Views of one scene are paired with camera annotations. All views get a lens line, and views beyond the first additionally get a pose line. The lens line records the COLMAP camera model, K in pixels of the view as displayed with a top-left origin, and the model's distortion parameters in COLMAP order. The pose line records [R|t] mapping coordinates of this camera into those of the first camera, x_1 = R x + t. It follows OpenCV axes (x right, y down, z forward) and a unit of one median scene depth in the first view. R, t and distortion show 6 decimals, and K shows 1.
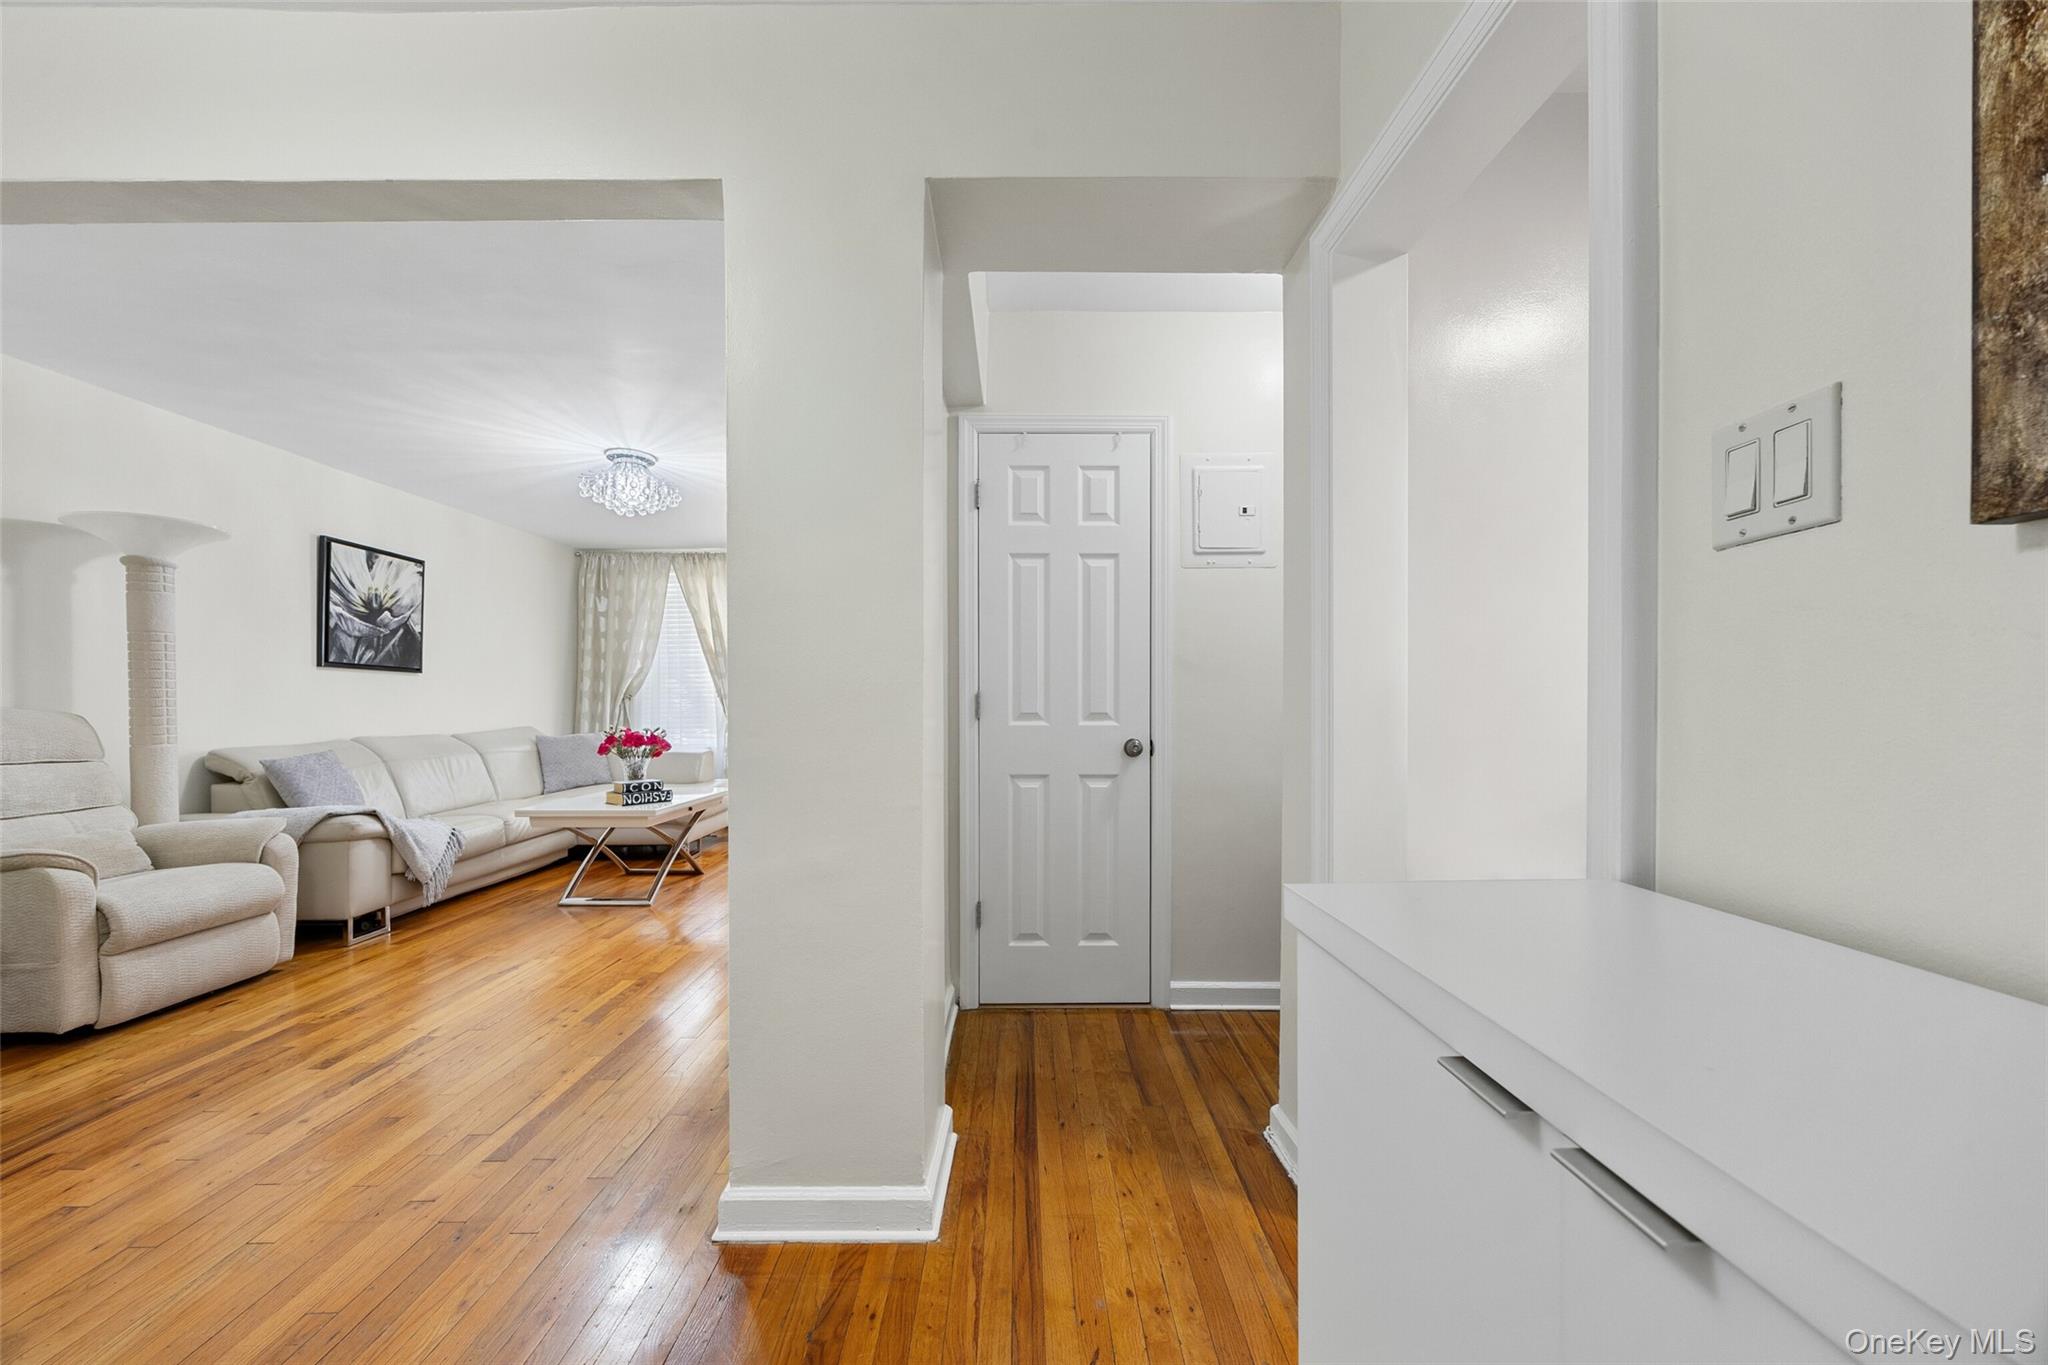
lens RADIAL K [[795.2, 0, 1050.4], [0, 795.2, 711.7], [0, 0, 1]] dist [-0.000354, 0.000740]
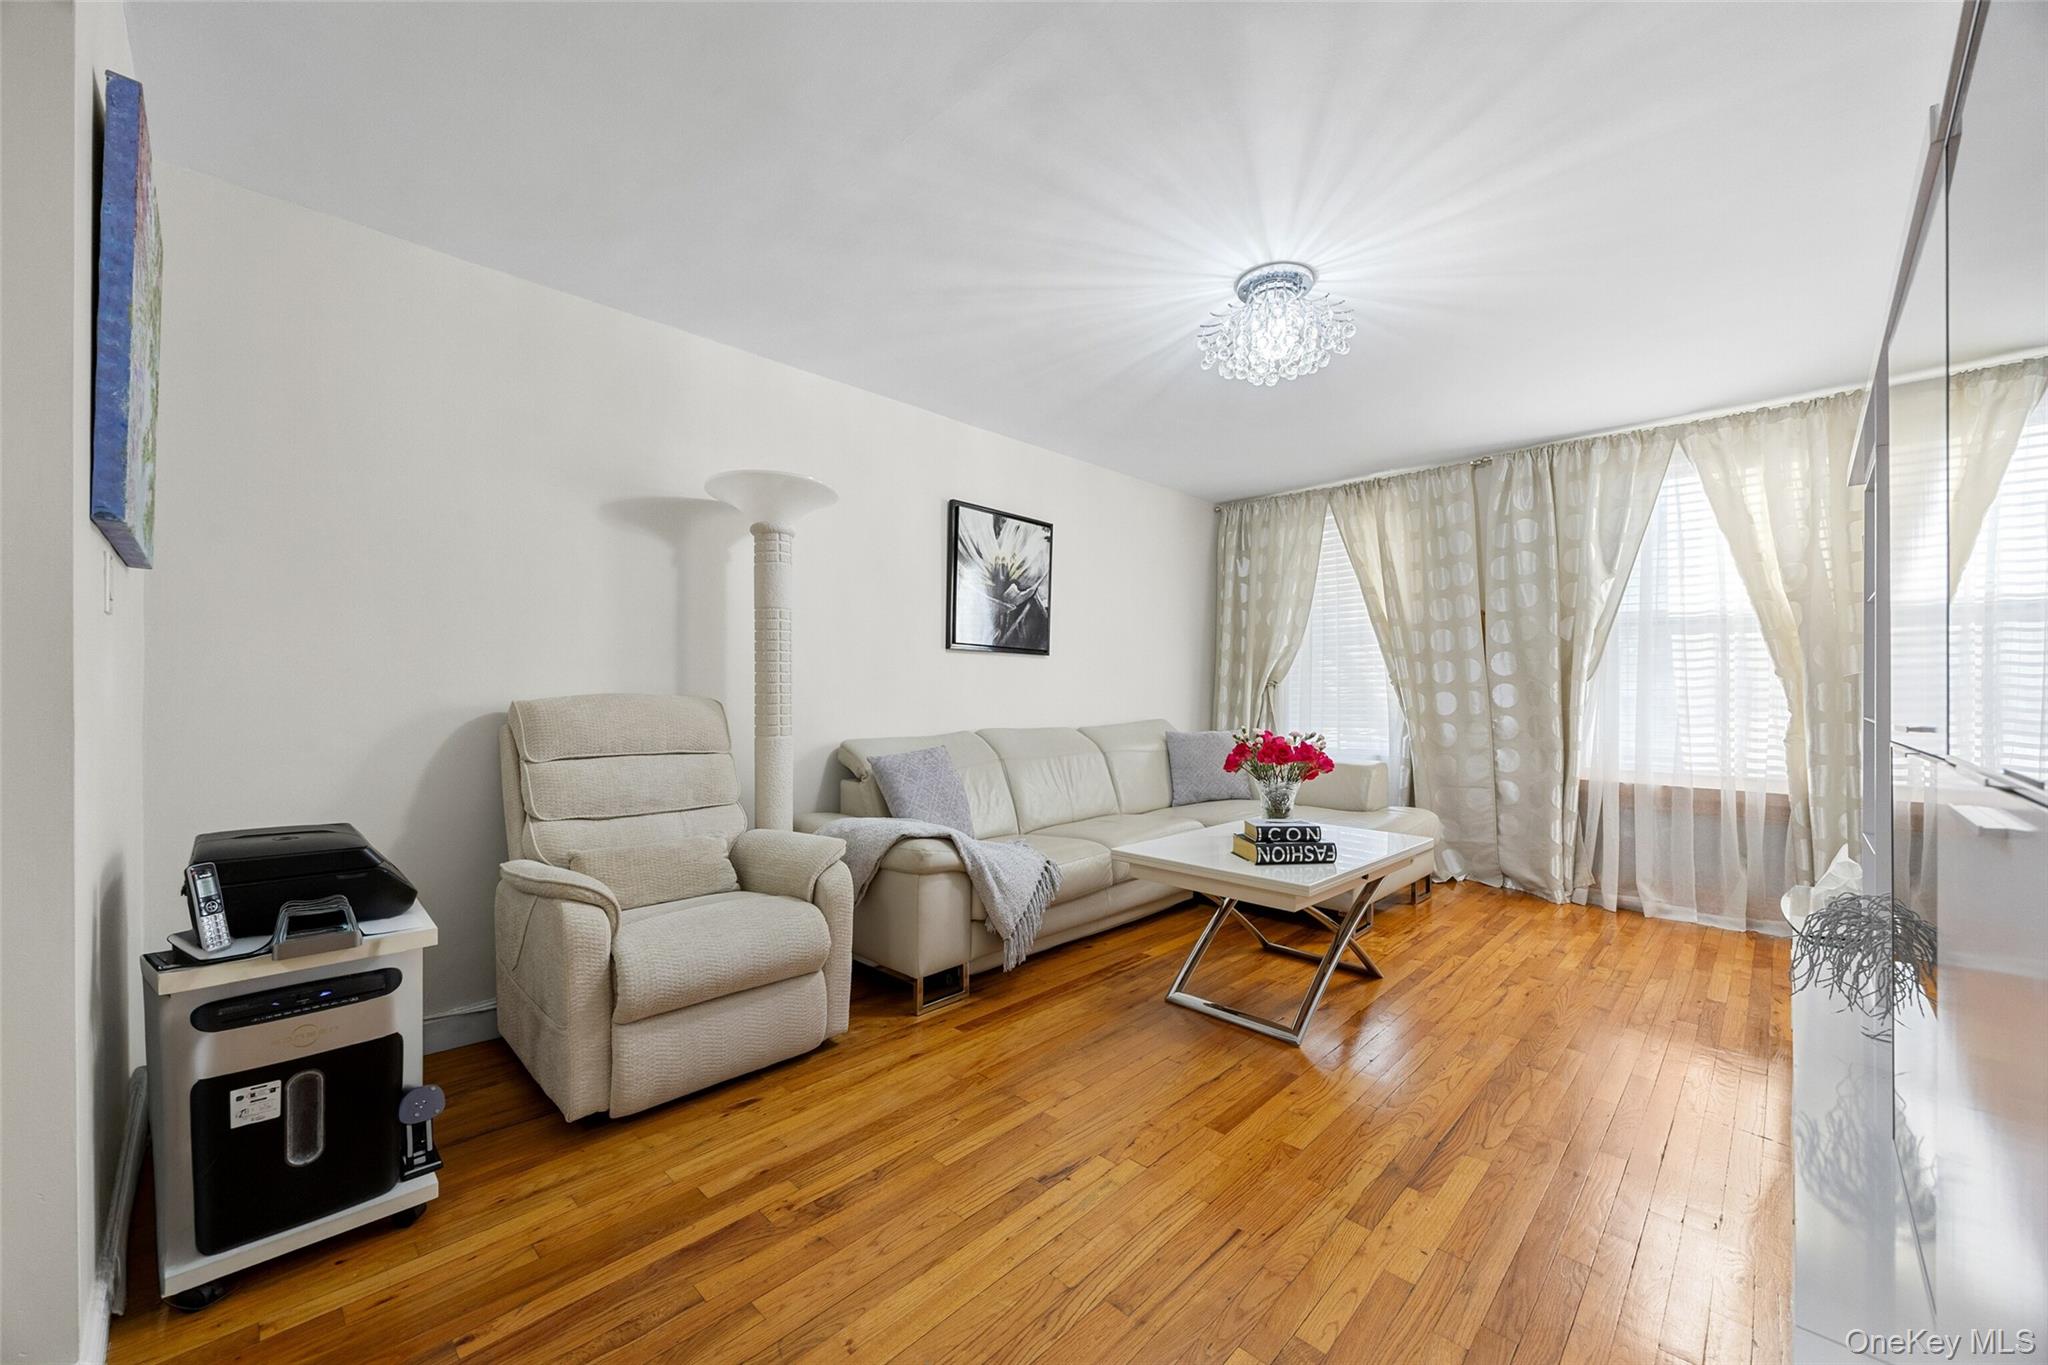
lens RADIAL K [[795.2, 0, 1029.2], [0, 795.2, 688.7], [0, 0, 1]] dist [-0.000354, 0.000740]
pose [[0.702791, 0.002038, -0.711393, -0.231788], [-0.012849, 0.999869, -0.009829, -0.004803], [0.711280, 0.016048, 0.702726, 0.454099]]
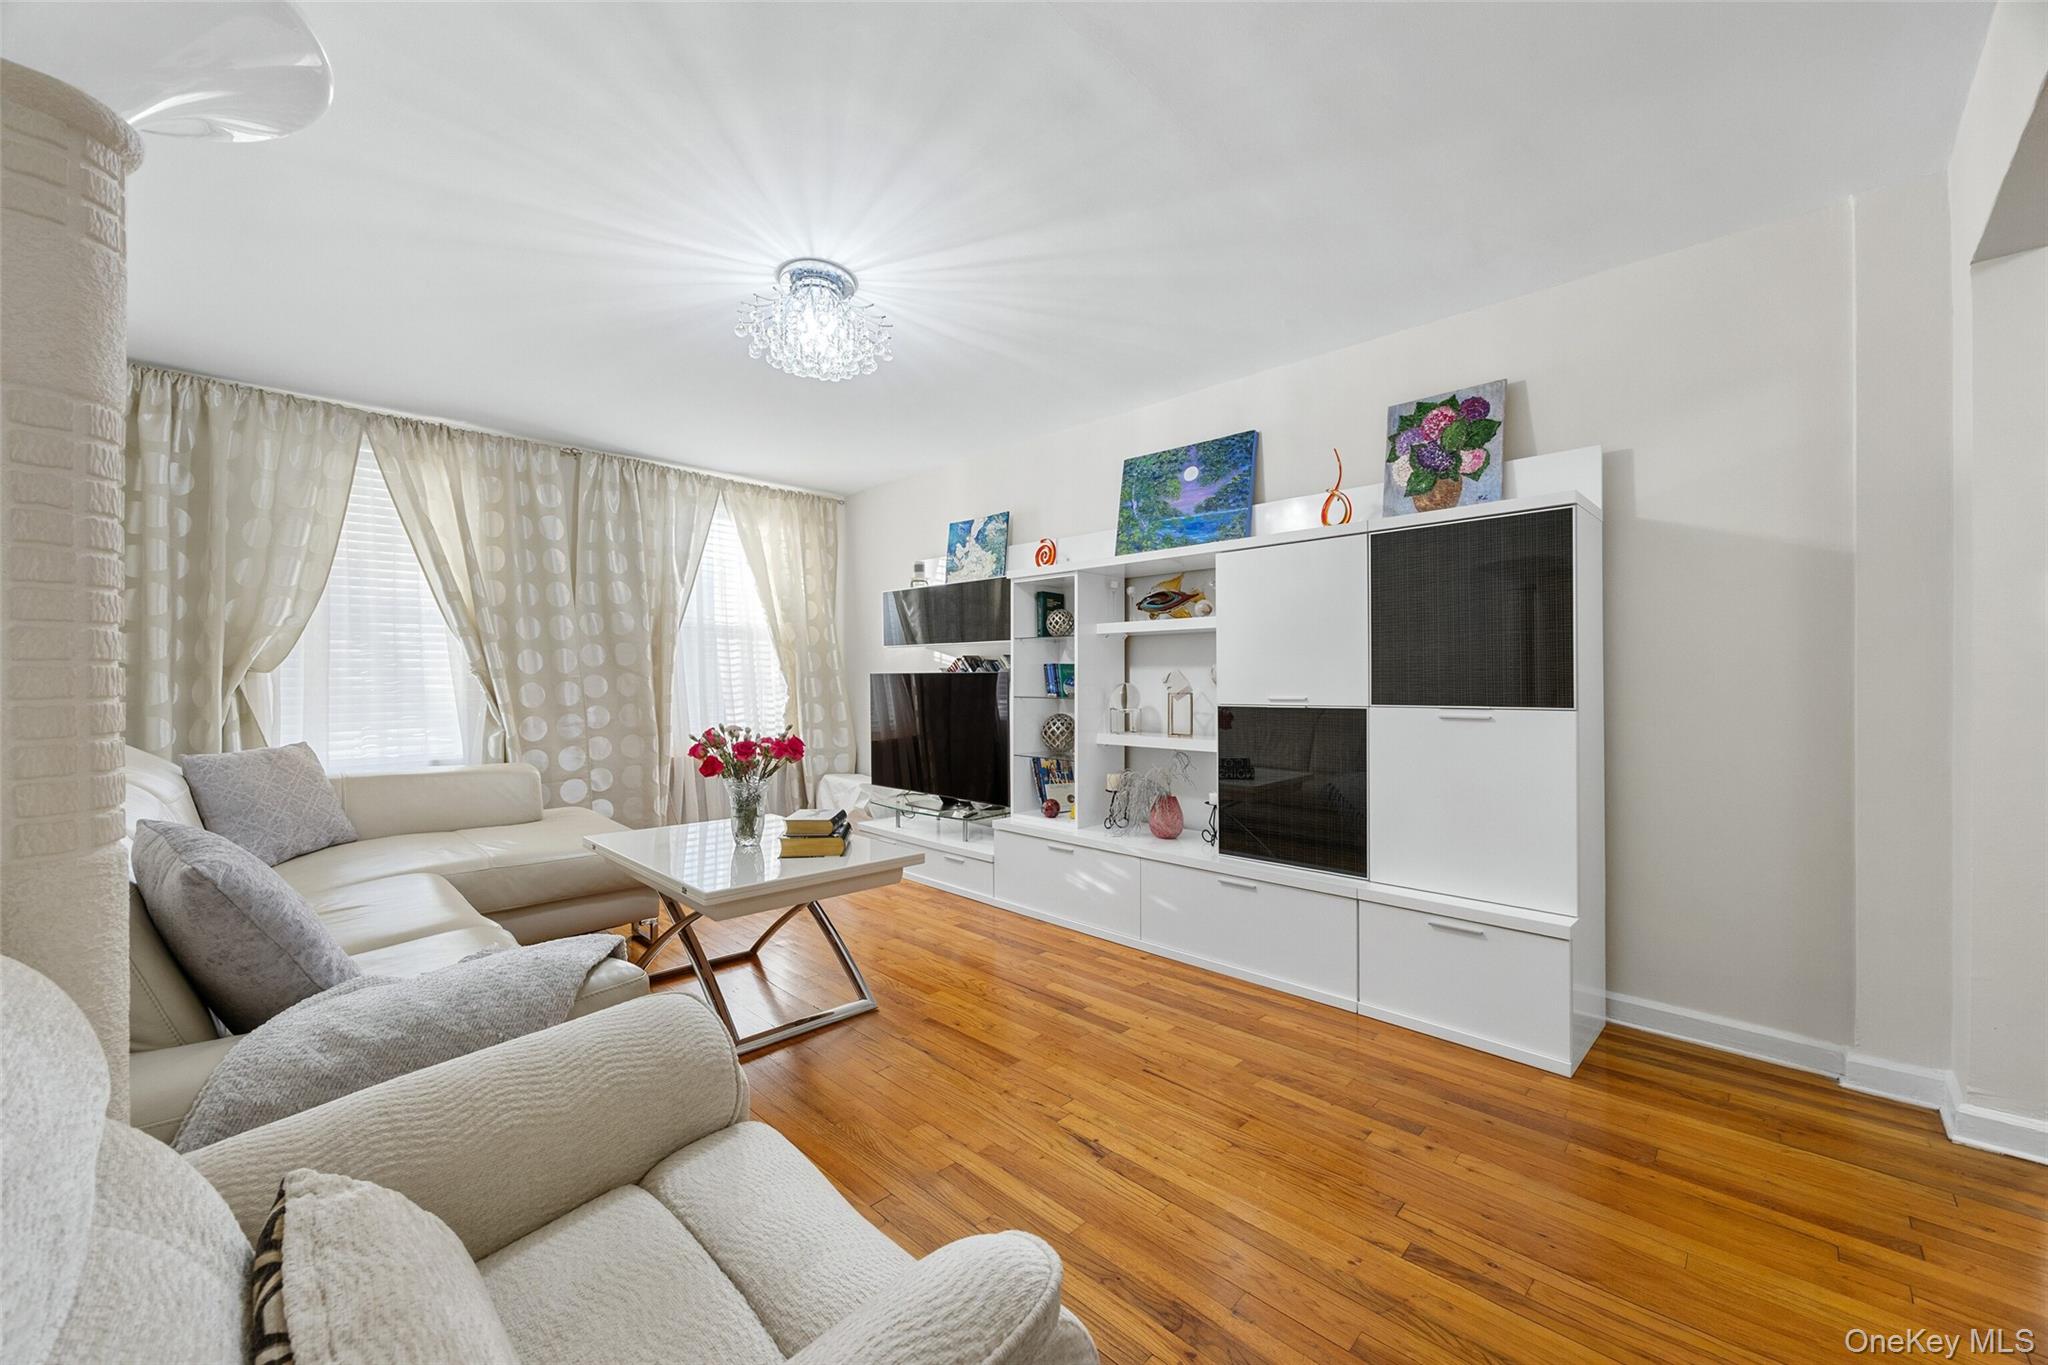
lens RADIAL K [[795.2, 0, 989.6], [0, 795.2, 681.9], [0, 0, 1]] dist [-0.000354, 0.000740]
pose [[0.718376, 0.002106, 0.695652, -0.872166], [0.004551, 0.999960, -0.007726, -0.008985], [-0.695641, 0.008716, 0.718337, 0.481791]]
